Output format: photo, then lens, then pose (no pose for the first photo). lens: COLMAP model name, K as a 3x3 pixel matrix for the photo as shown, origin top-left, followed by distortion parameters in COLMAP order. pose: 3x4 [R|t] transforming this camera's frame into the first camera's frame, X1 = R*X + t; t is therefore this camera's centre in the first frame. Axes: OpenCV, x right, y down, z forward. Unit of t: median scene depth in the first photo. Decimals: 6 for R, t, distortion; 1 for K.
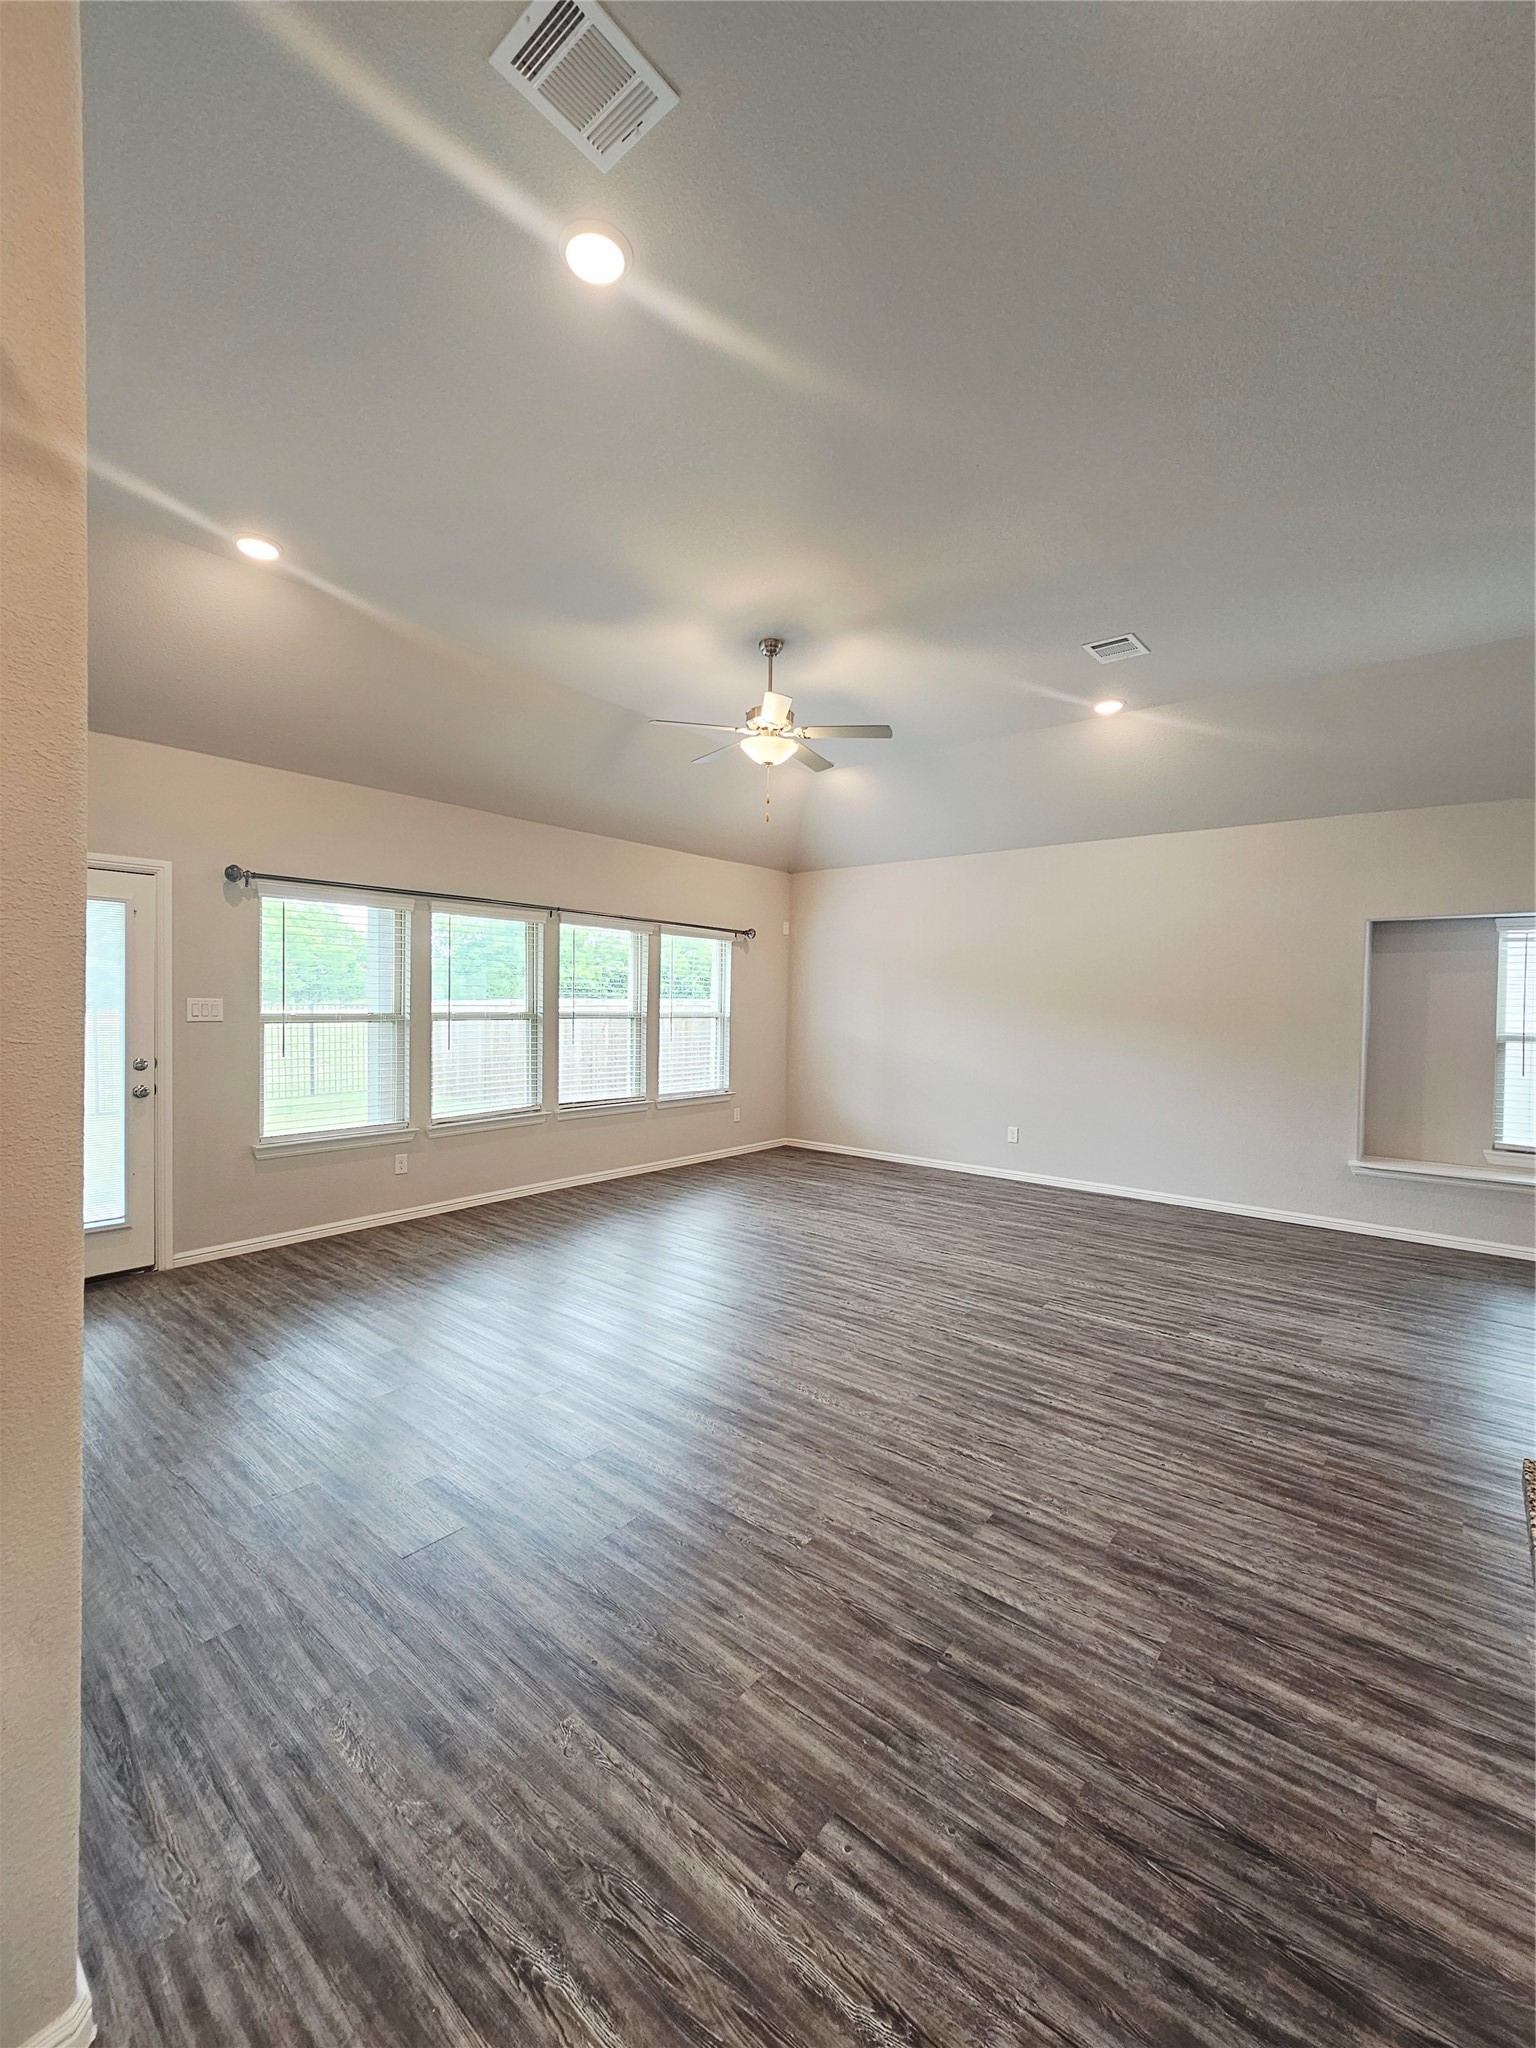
lens RADIAL K [[837.2, 0, 753.9], [0, 837.2, 1019.1], [0, 0, 1]] dist [-0.000766, 0.000173]
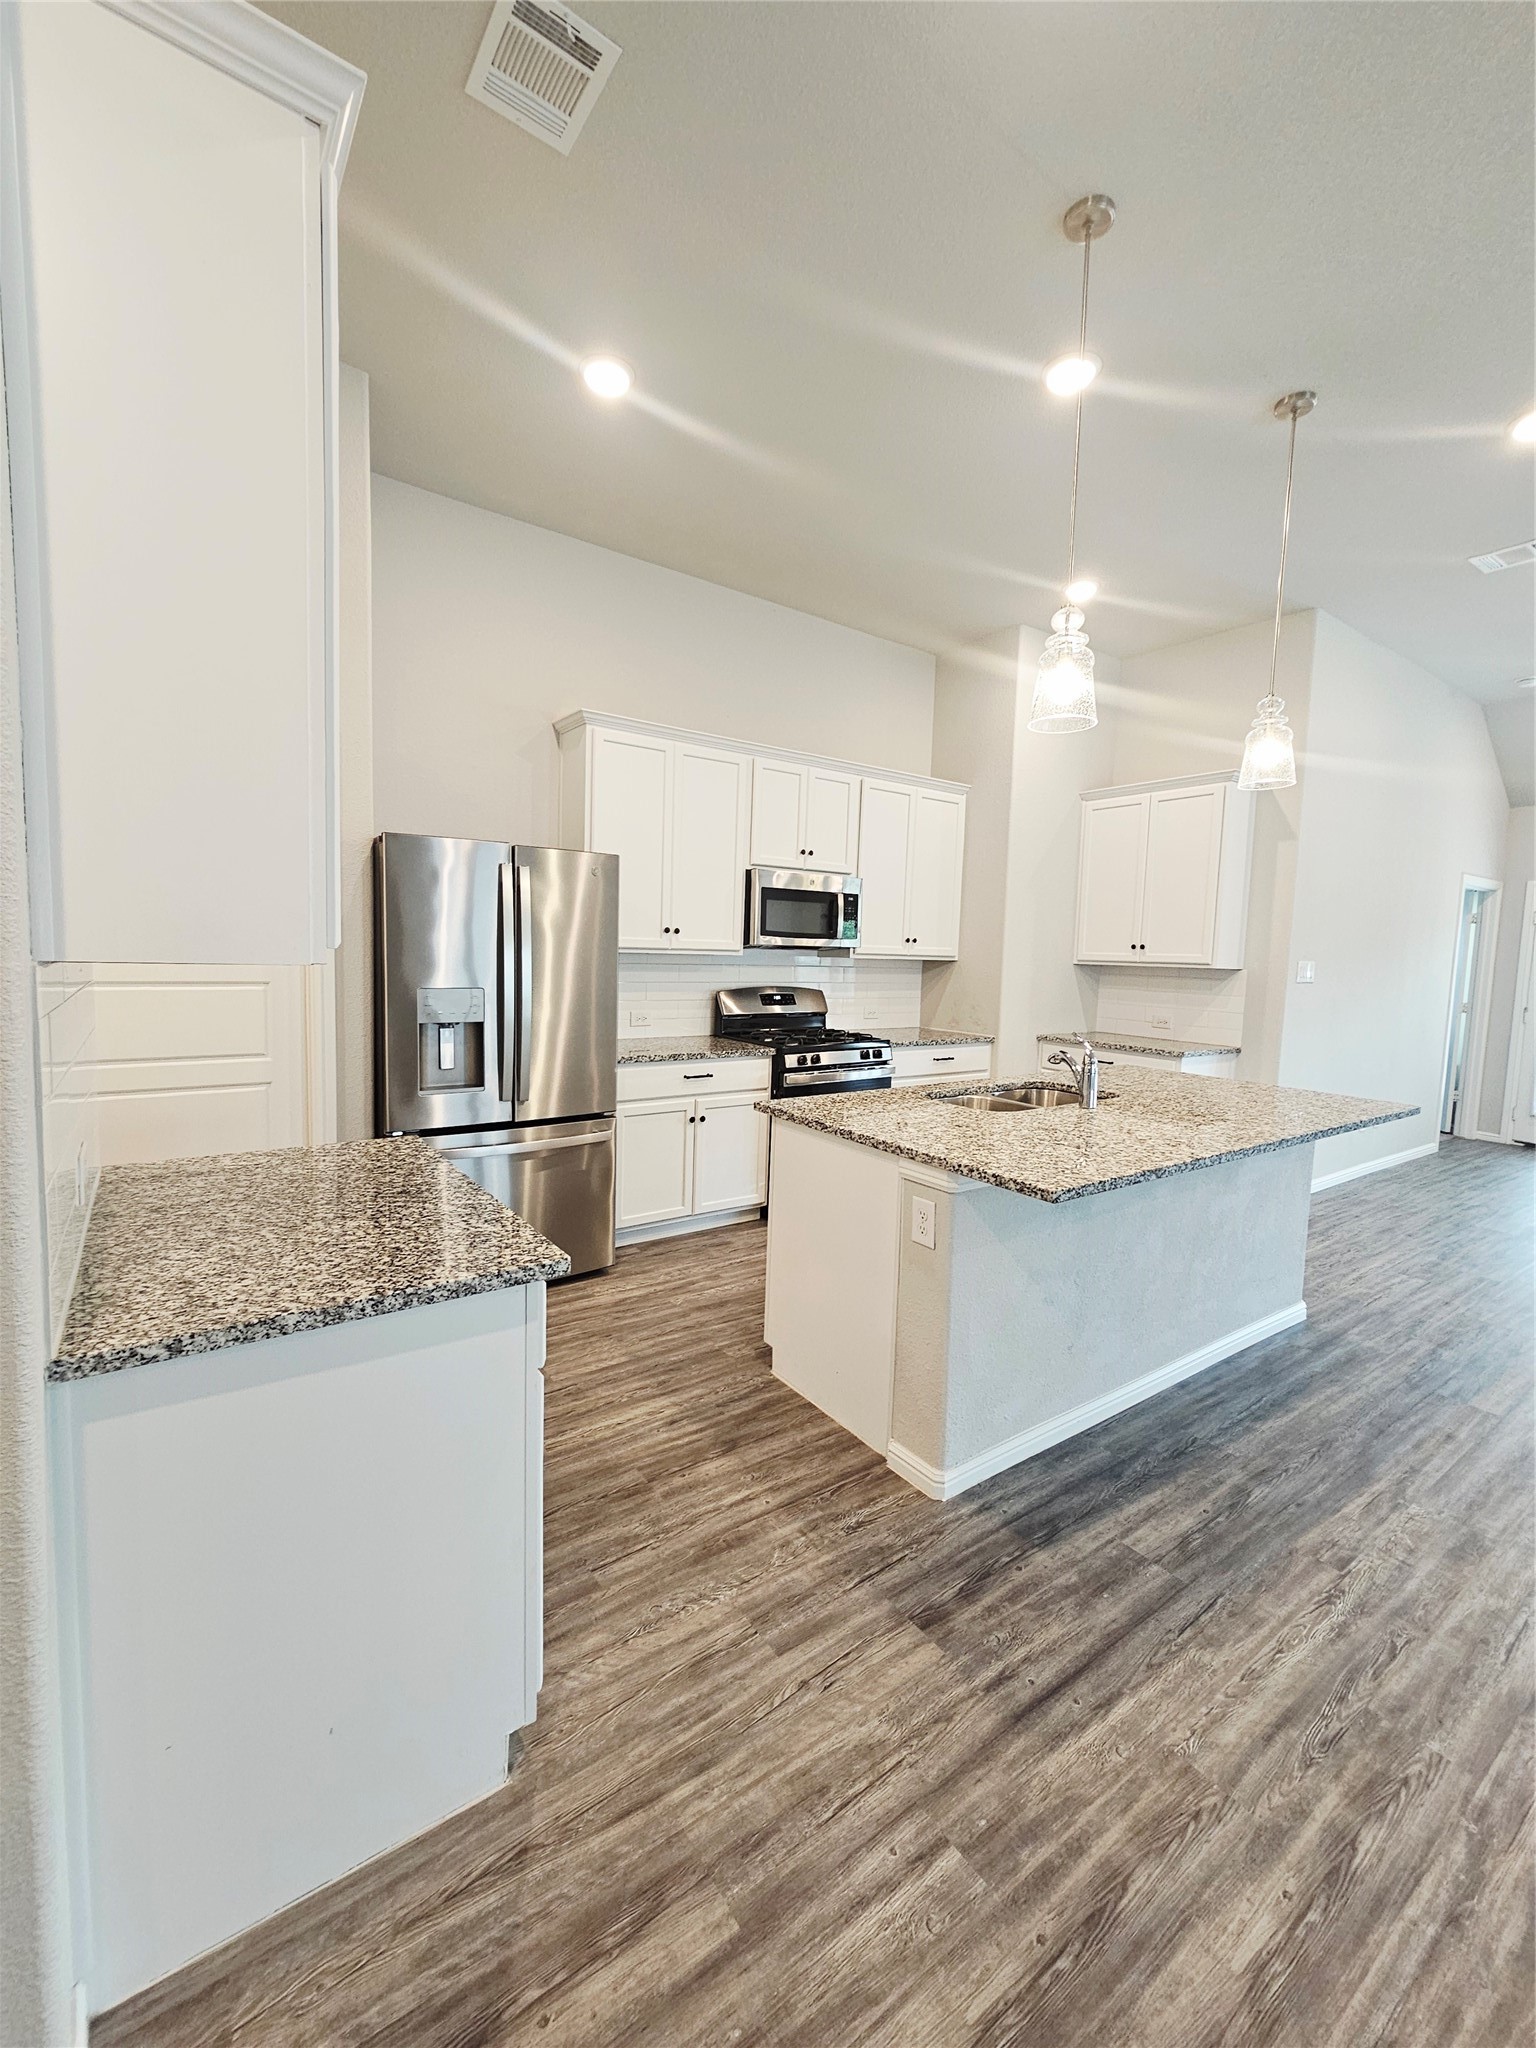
lens RADIAL K [[835.7, 0, 752.0], [0, 835.7, 1018.8], [0, 0, 1]] dist [0.003984, -0.003667]
pose [[-0.261276, 0.059066, -0.963455, 1.022300], [-0.054826, 0.995607, 0.075905, 0.027541], [0.963706, 0.072654, -0.256889, -0.127816]]
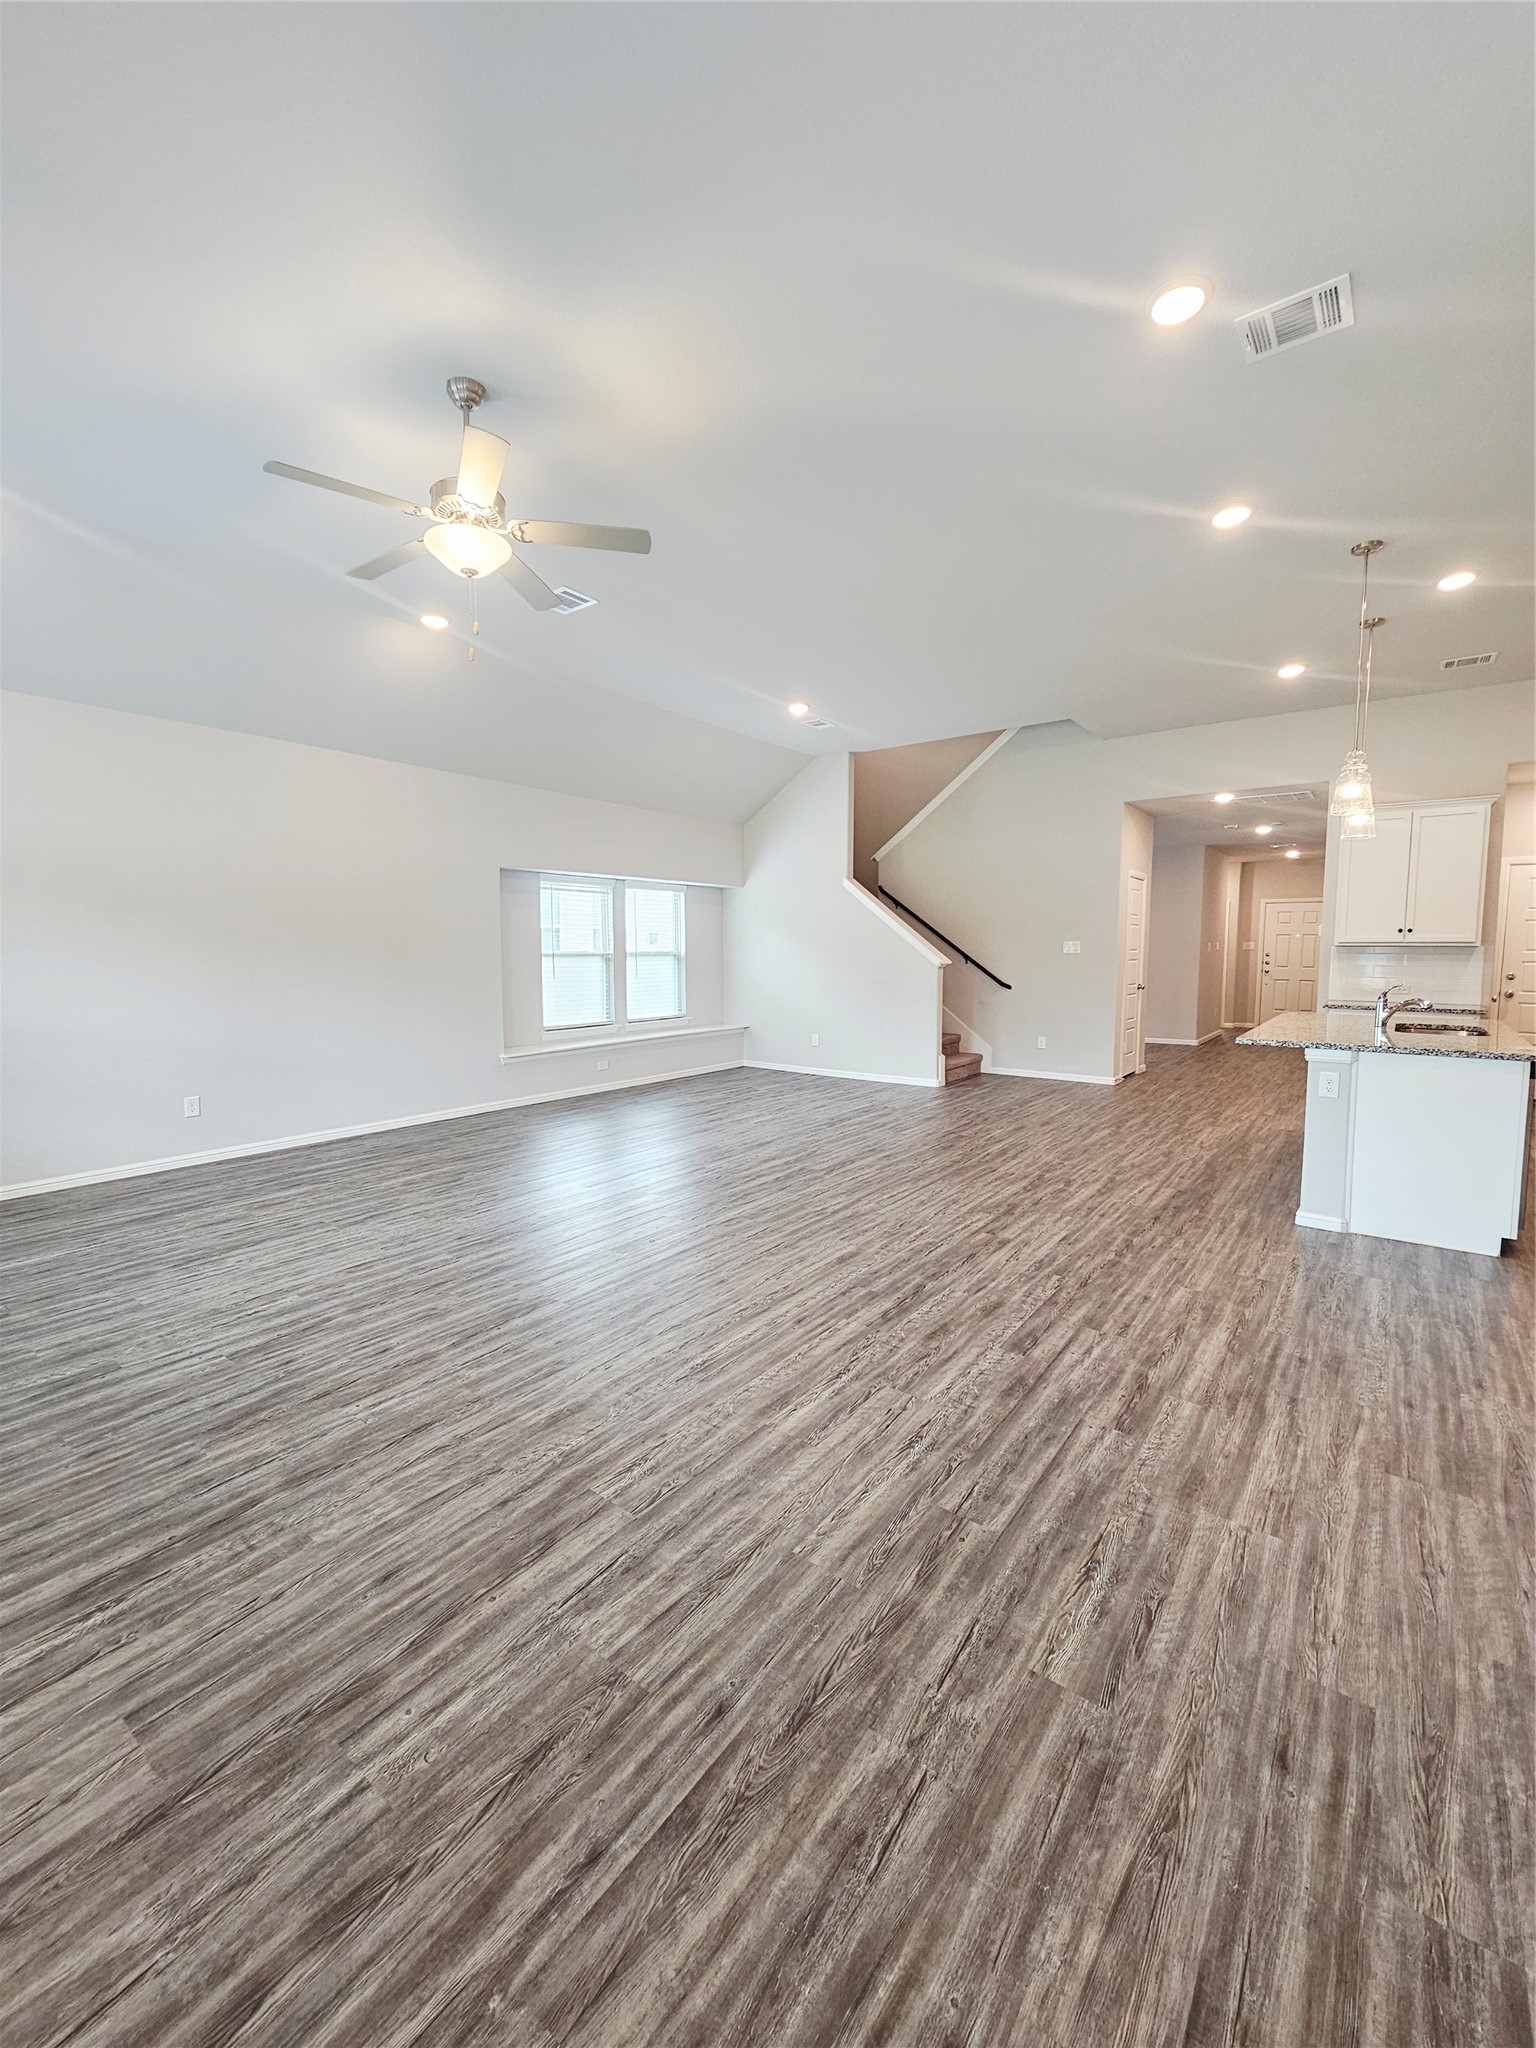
lens RADIAL K [[837.2, 0, 753.9], [0, 837.2, 1019.1], [0, 0, 1]] dist [-0.000766, 0.000173]
pose [[-0.041067, -0.101476, 0.993990, -0.718169], [0.021318, 0.994514, 0.102410, -0.010521], [-0.998929, 0.025396, -0.038679, 0.822584]]
